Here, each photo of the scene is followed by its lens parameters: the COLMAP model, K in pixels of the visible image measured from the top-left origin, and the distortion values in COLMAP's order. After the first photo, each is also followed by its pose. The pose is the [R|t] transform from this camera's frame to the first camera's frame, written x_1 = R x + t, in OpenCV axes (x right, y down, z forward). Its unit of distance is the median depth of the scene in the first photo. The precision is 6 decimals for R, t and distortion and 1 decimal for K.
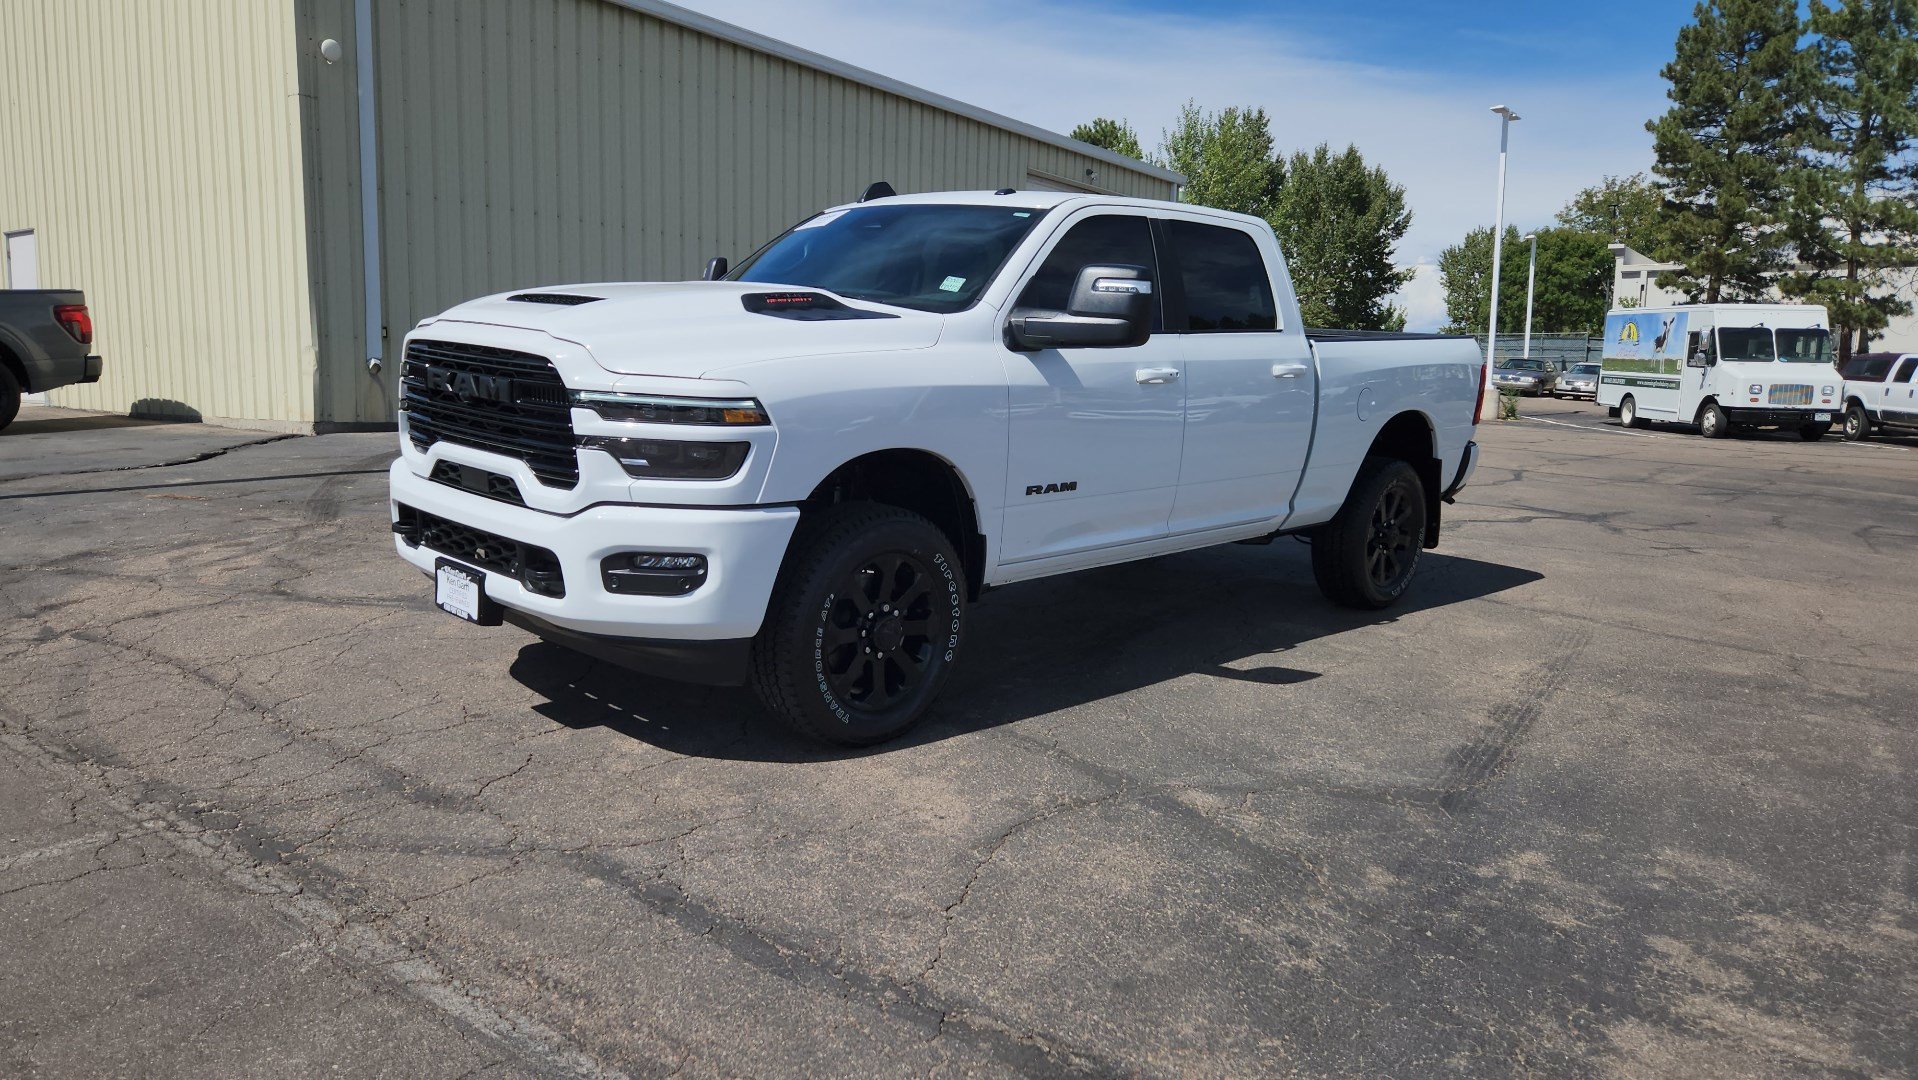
lens RADIAL K [[1304.3, 0, 902.3], [0, 1304.3, 546.3], [0, 0, 1]] dist [0.064264, -0.050272]
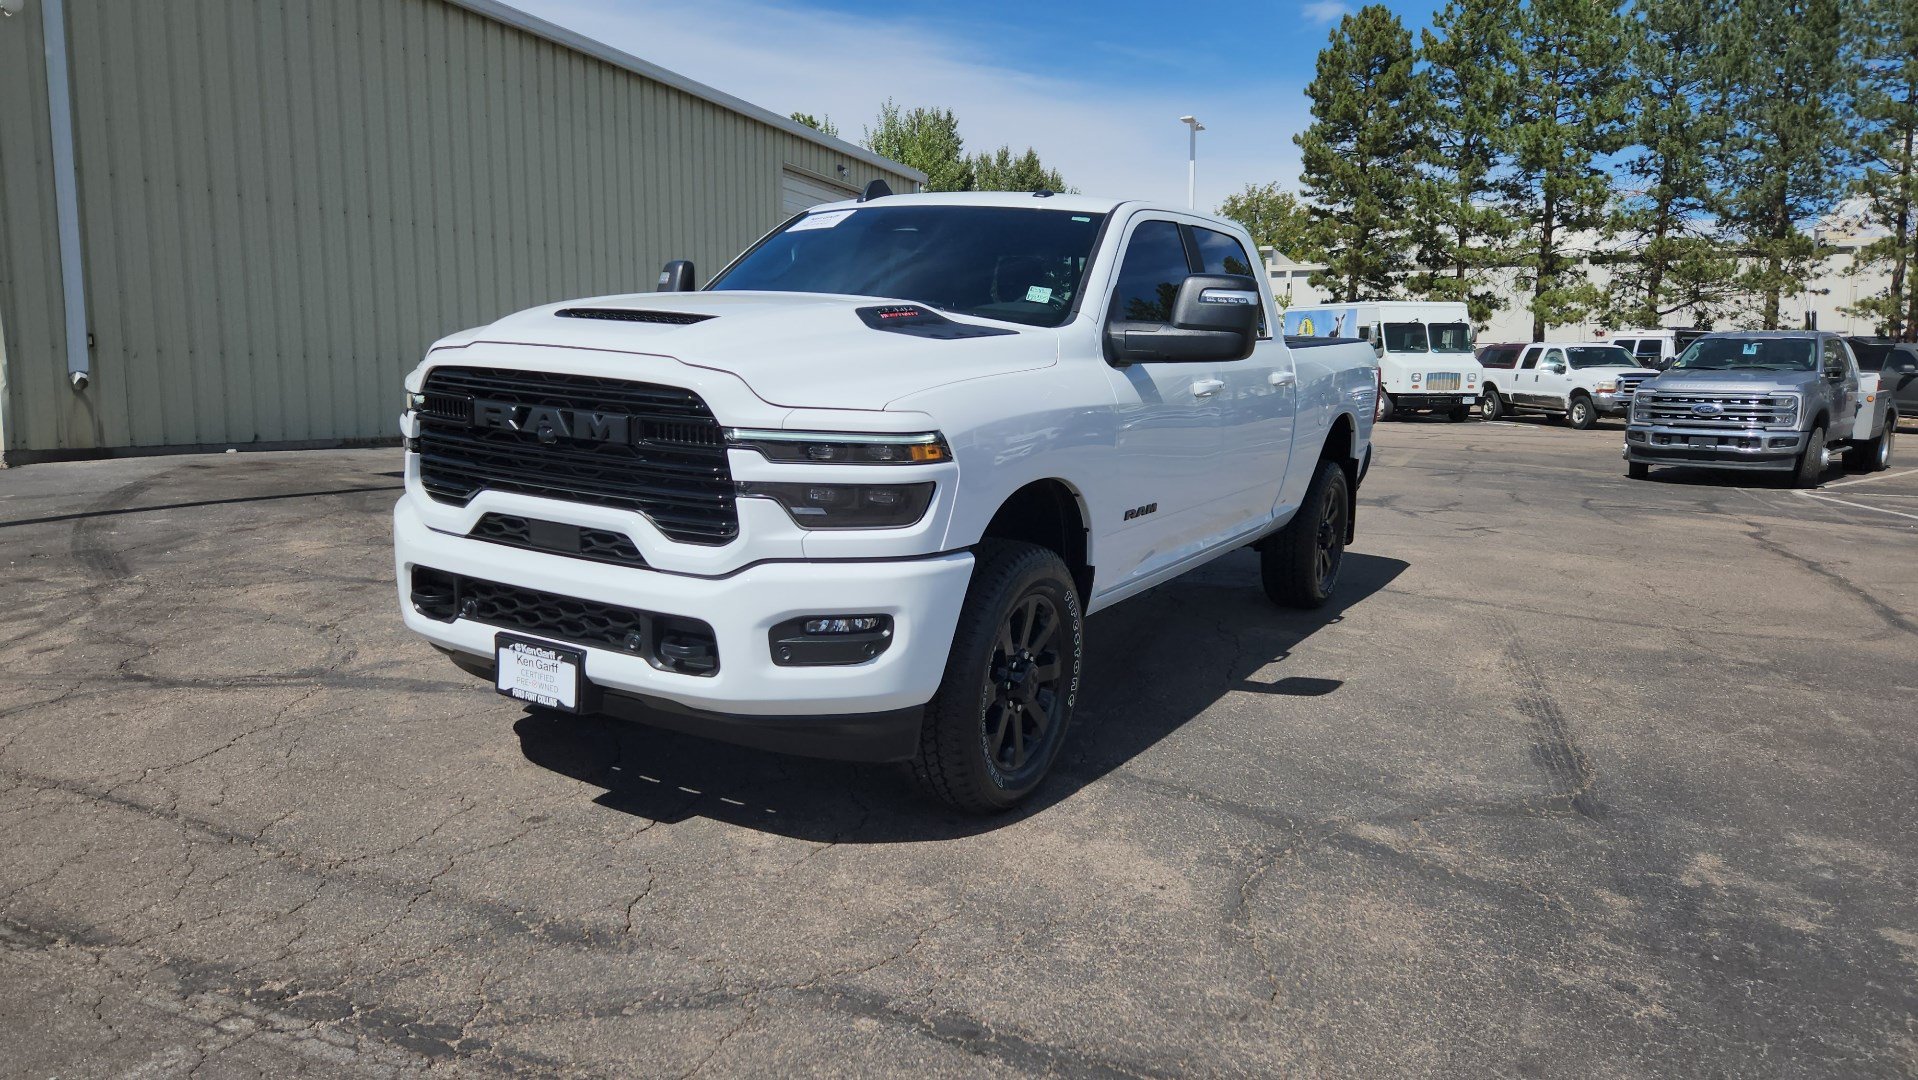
lens RADIAL K [[1305.7, 0, 932.4], [0, 1305.7, 552.1], [0, 0, 1]] dist [0.075875, -0.067026]
pose [[0.964413, -0.052604, 0.259115, -0.280069], [0.050579, 0.998615, 0.014478, -0.037040], [-0.259518, -0.000857, 0.965738, 0.130778]]
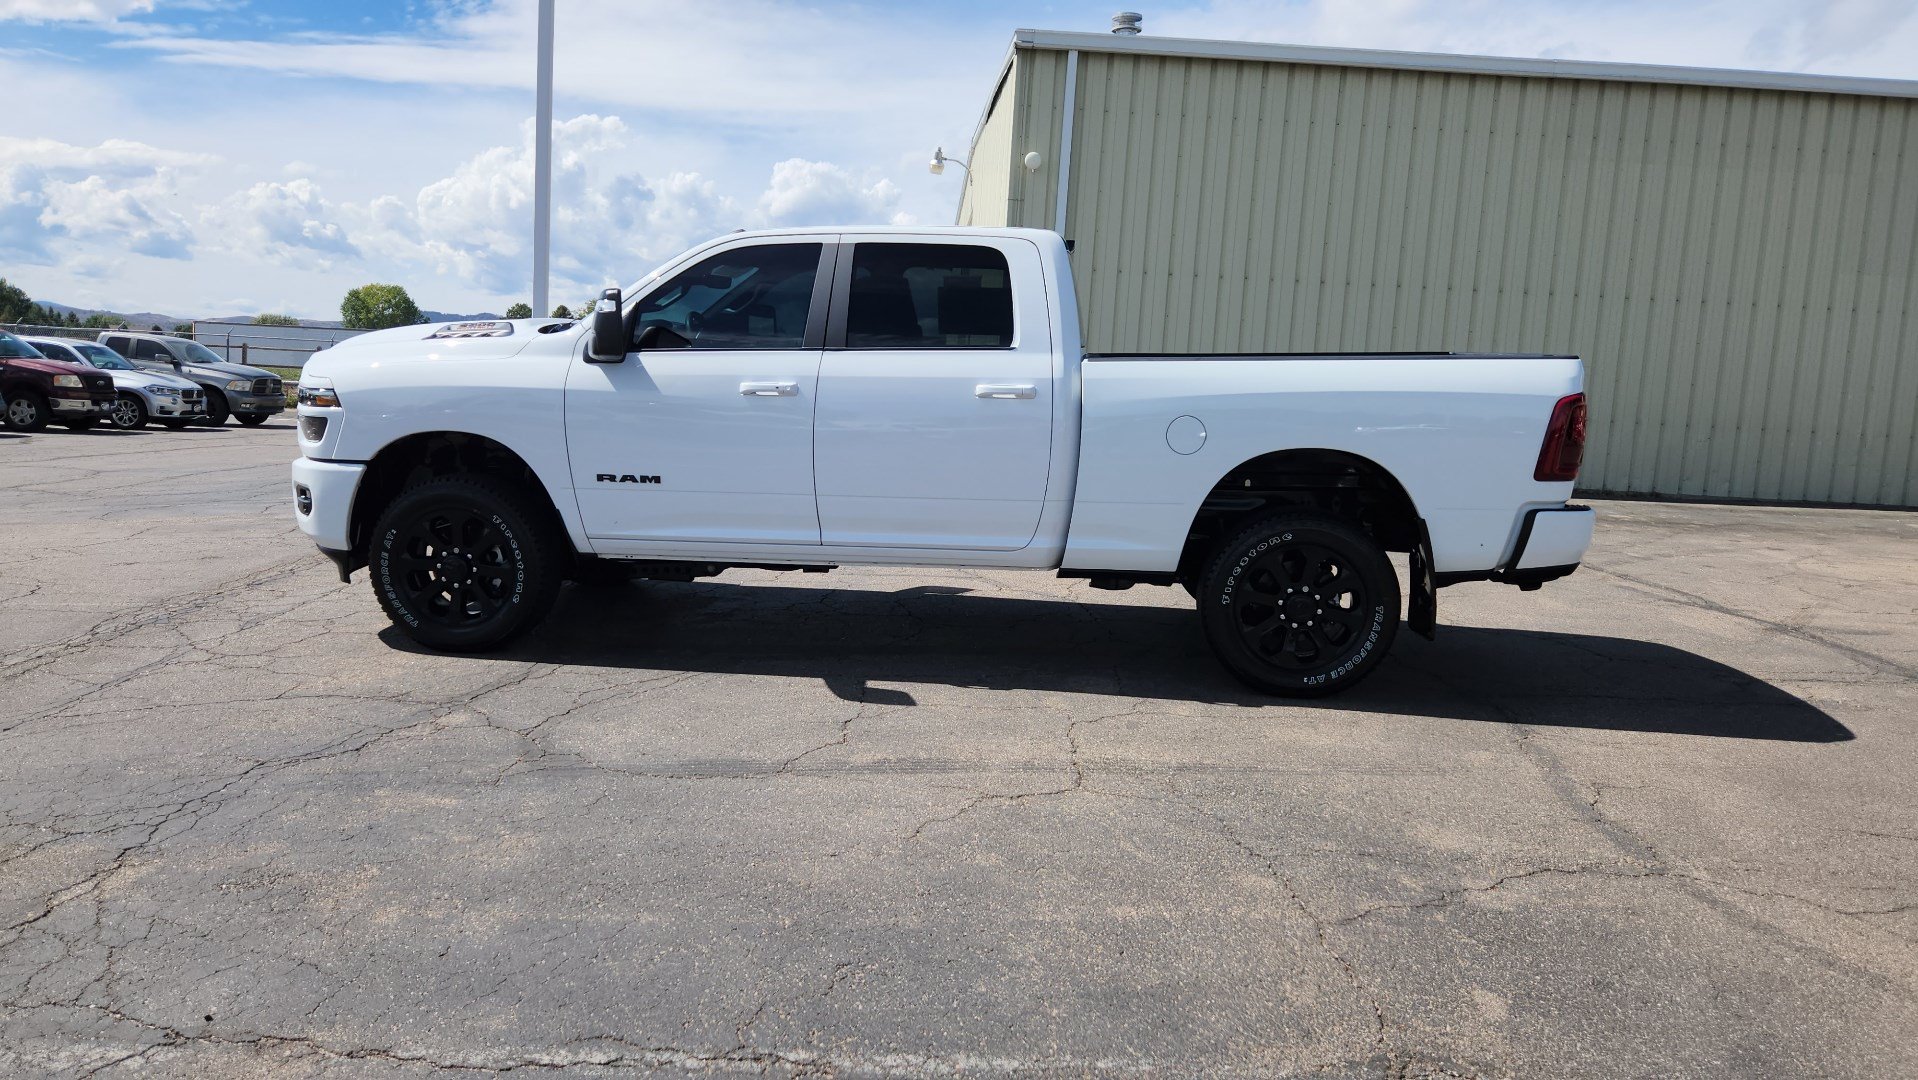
lens RADIAL K [[1301.6, 0, 913.9], [0, 1301.6, 537.4], [0, 0, 1]] dist [0.075045, -0.065230]
pose [[0.619961, 0.083032, -0.780227, 1.224882], [-0.132975, 0.991119, -0.000185, -0.026162], [0.773283, 0.103865, 0.625496, 0.472021]]
